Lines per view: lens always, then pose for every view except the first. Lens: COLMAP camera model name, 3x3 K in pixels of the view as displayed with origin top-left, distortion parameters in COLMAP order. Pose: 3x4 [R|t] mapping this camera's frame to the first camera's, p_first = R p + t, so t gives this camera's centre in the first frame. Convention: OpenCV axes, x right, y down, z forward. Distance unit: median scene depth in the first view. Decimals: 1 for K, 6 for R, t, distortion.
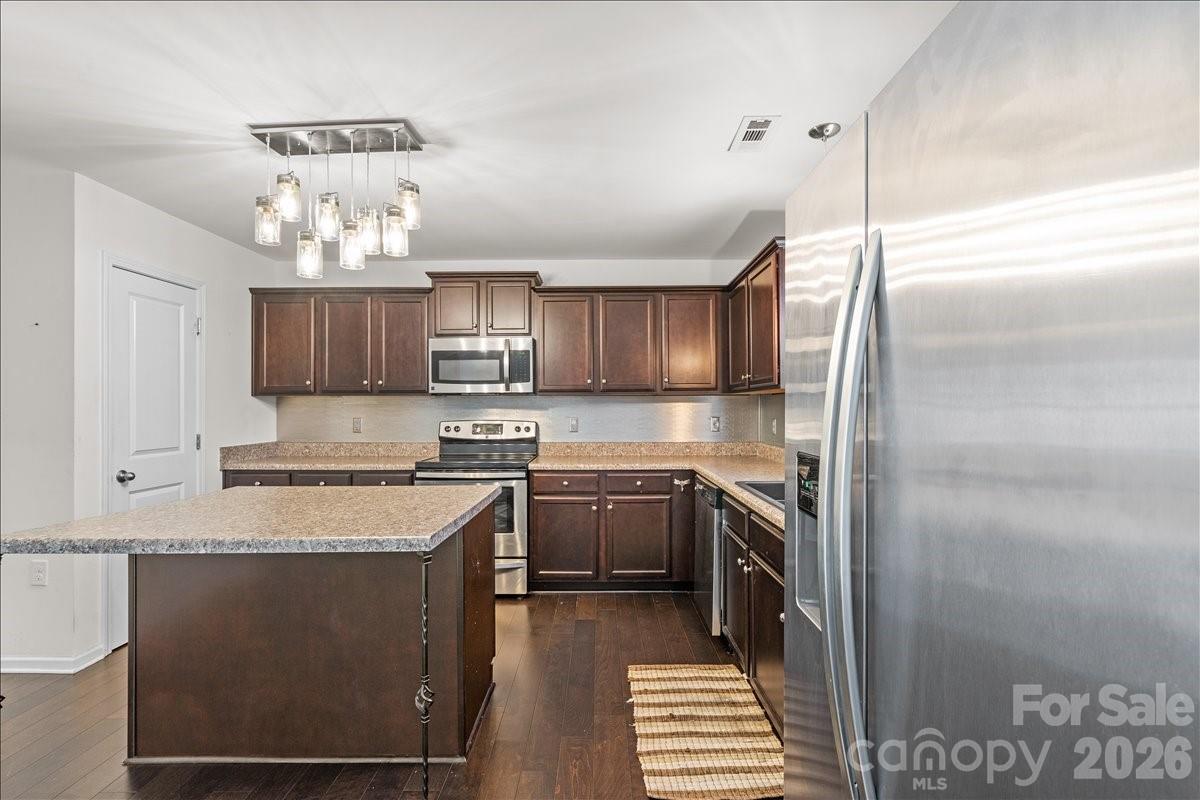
lens RADIAL K [[551.7, 0, 587.8], [0, 551.7, 405.5], [0, 0, 1]] dist [-0.001369, -0.000110]
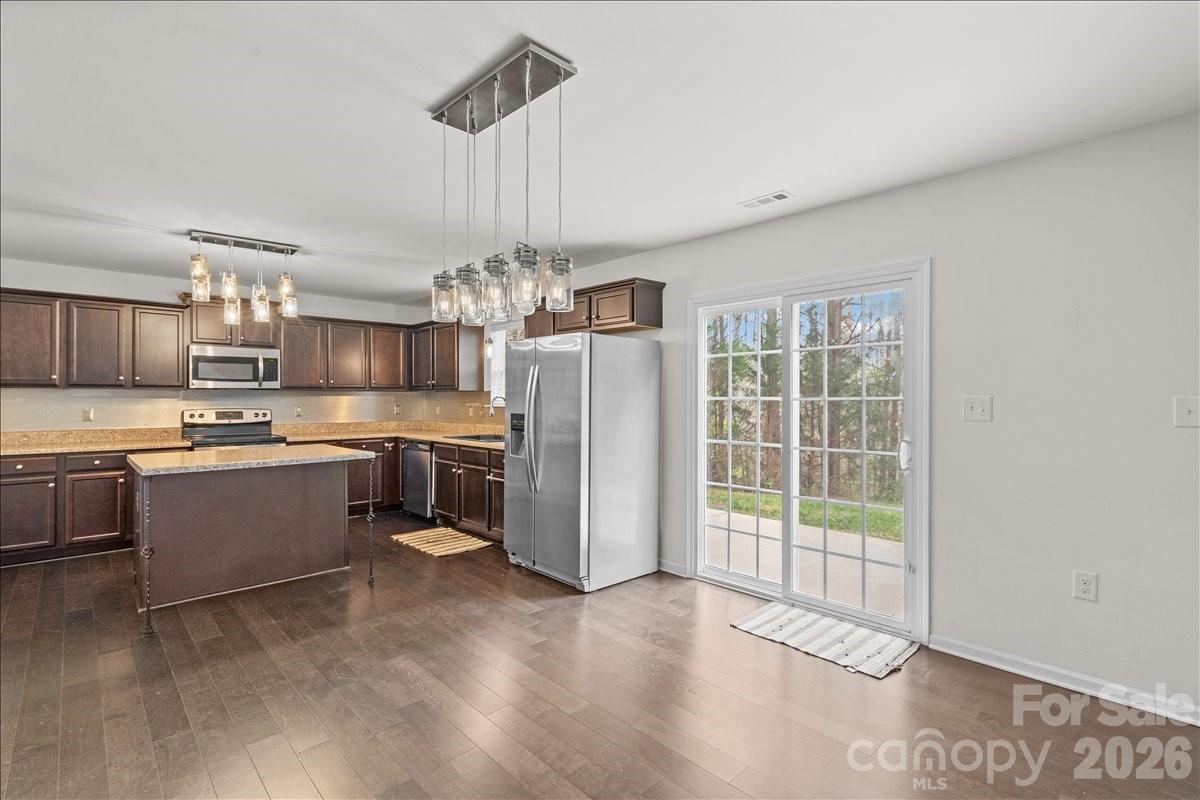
lens RADIAL K [[551.7, 0, 598.1], [0, 551.7, 399.9], [0, 0, 1]] dist [-0.001369, -0.000110]
pose [[0.718986, 0.000877, 0.695024, -0.495084], [-0.007632, 0.999949, 0.006634, -0.010088], [-0.694983, -0.010075, 0.718956, -0.578295]]
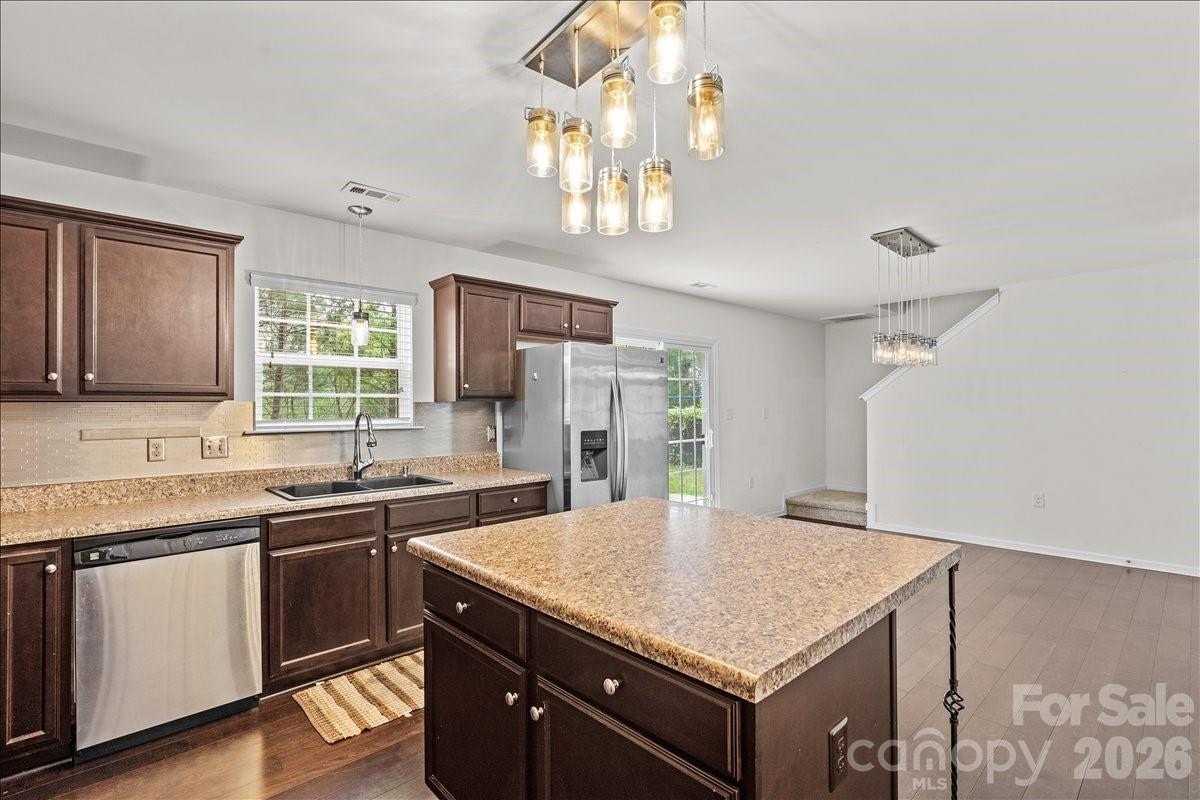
lens RADIAL K [[551.7, 0, 606.8], [0, 551.7, 402.5], [0, 0, 1]] dist [-0.001369, -0.000110]
pose [[-0.691782, 0.016033, 0.721928, -0.536633], [0.005547, 0.999842, -0.016889, -0.006052], [-0.722085, -0.007679, -0.691762, 0.856299]]
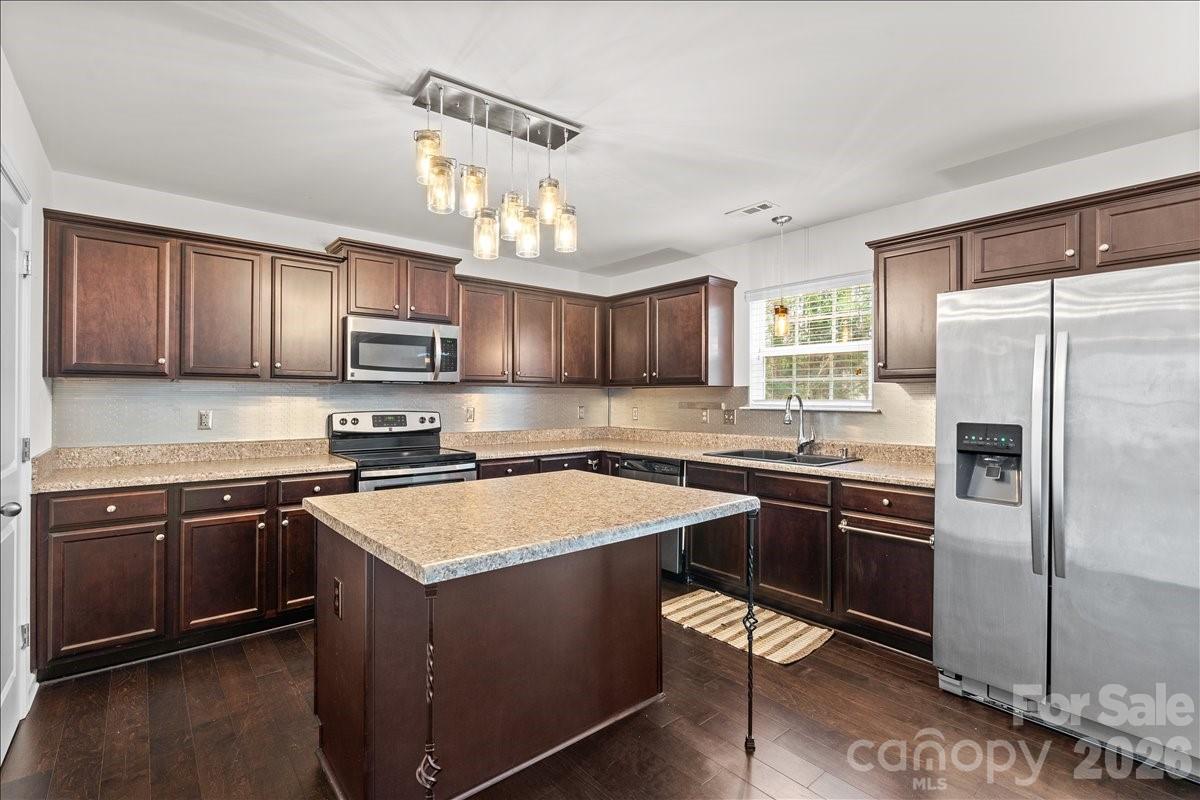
lens RADIAL K [[551.7, 0, 606.8], [0, 551.7, 396.9], [0, 0, 1]] dist [-0.001369, -0.000110]
pose [[0.758114, 0.006395, 0.652090, -0.540128], [-0.008944, 0.999960, 0.000591, -0.000355], [-0.652060, -0.006280, 0.758141, 0.087333]]
